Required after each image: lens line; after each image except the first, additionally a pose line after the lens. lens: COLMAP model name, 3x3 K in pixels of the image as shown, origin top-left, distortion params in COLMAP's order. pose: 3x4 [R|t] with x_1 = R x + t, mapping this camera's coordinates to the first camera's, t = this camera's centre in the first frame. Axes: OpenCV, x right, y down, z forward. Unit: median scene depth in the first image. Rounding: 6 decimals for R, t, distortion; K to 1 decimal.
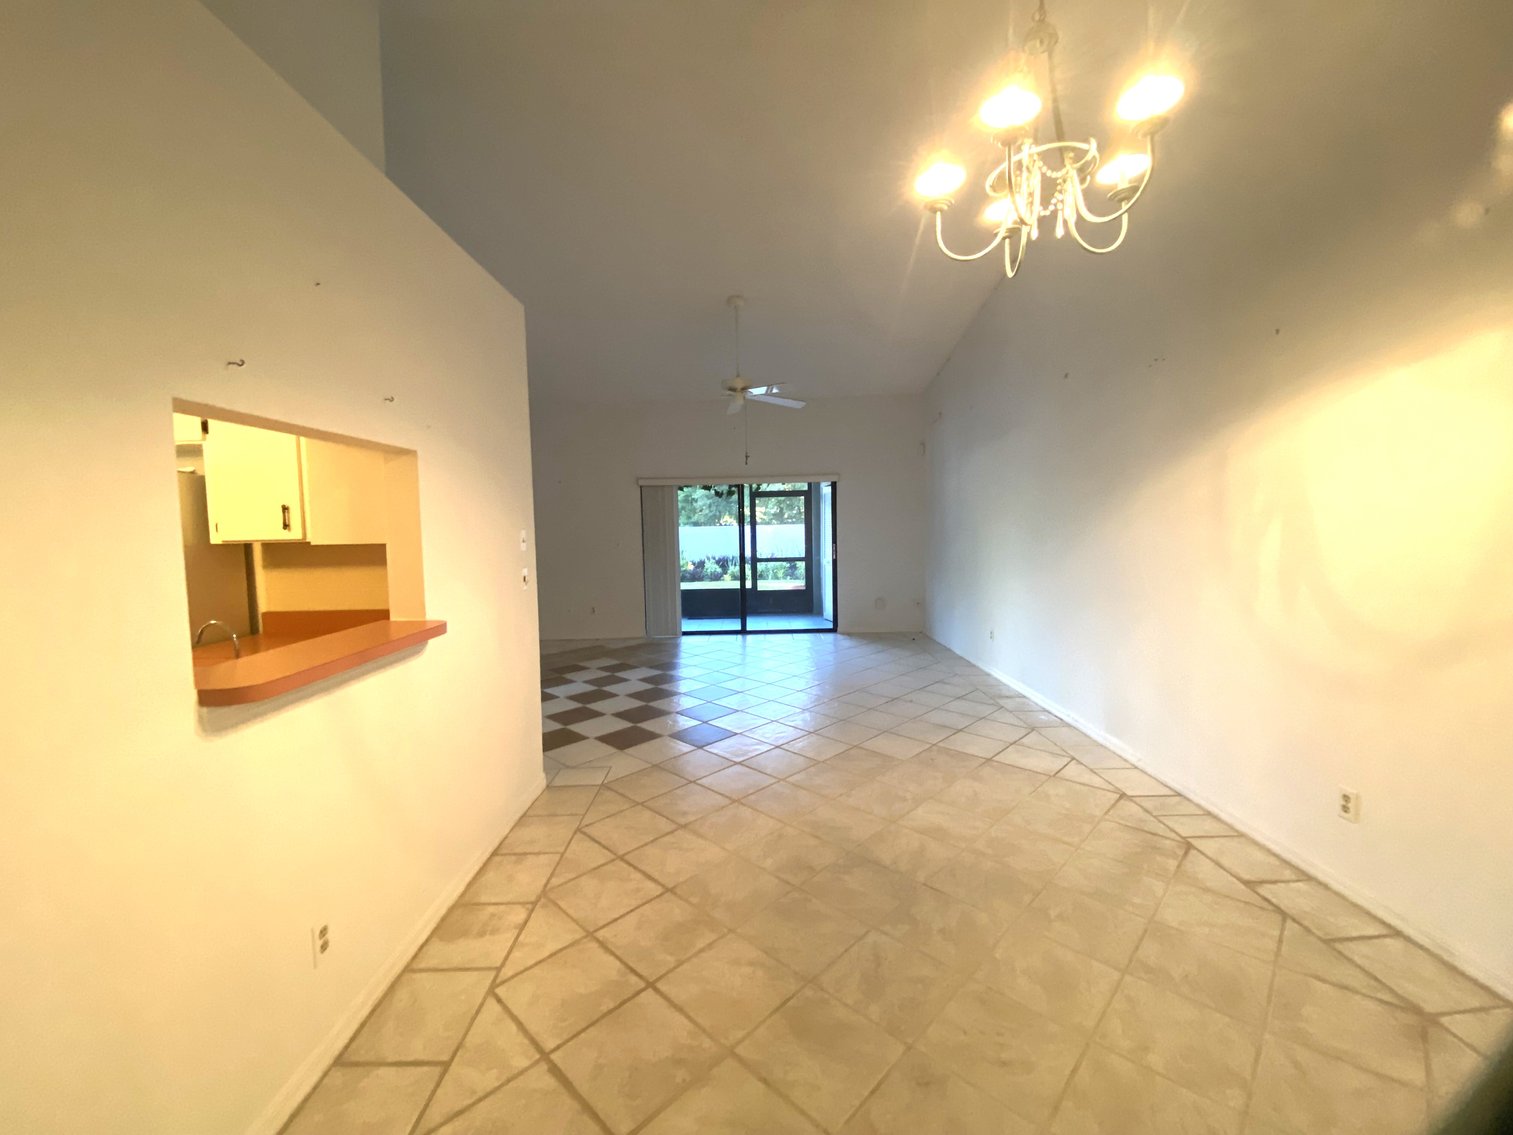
lens RADIAL K [[608.1, 0, 753.3], [0, 608.1, 562.6], [0, 0, 1]] dist [0.025371, -0.024385]
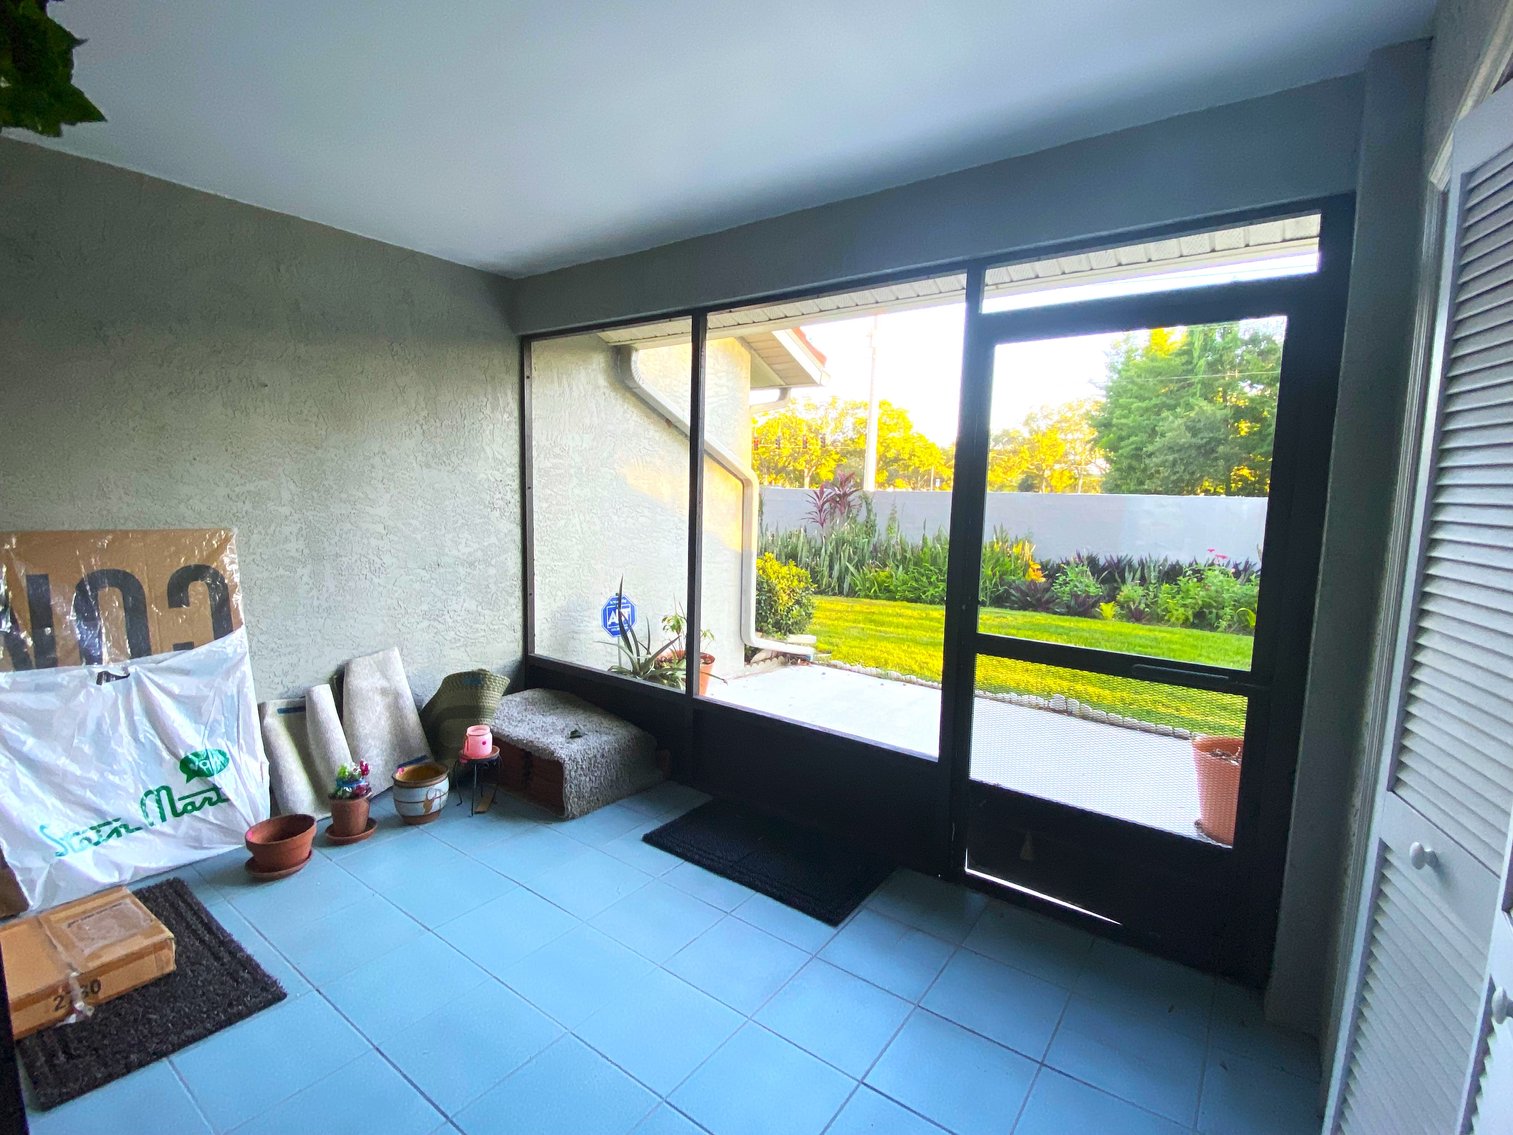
lens RADIAL K [[705.7, 0, 756.5], [0, 705.7, 567.5], [0, 0, 1]] dist [-0.000275, -0.000045]
pose [[0.802442, 0.105207, -0.587383, 0.049454], [-0.076037, 0.994339, 0.074222, -0.024738], [0.591866, -0.014896, 0.805899, 0.426839]]
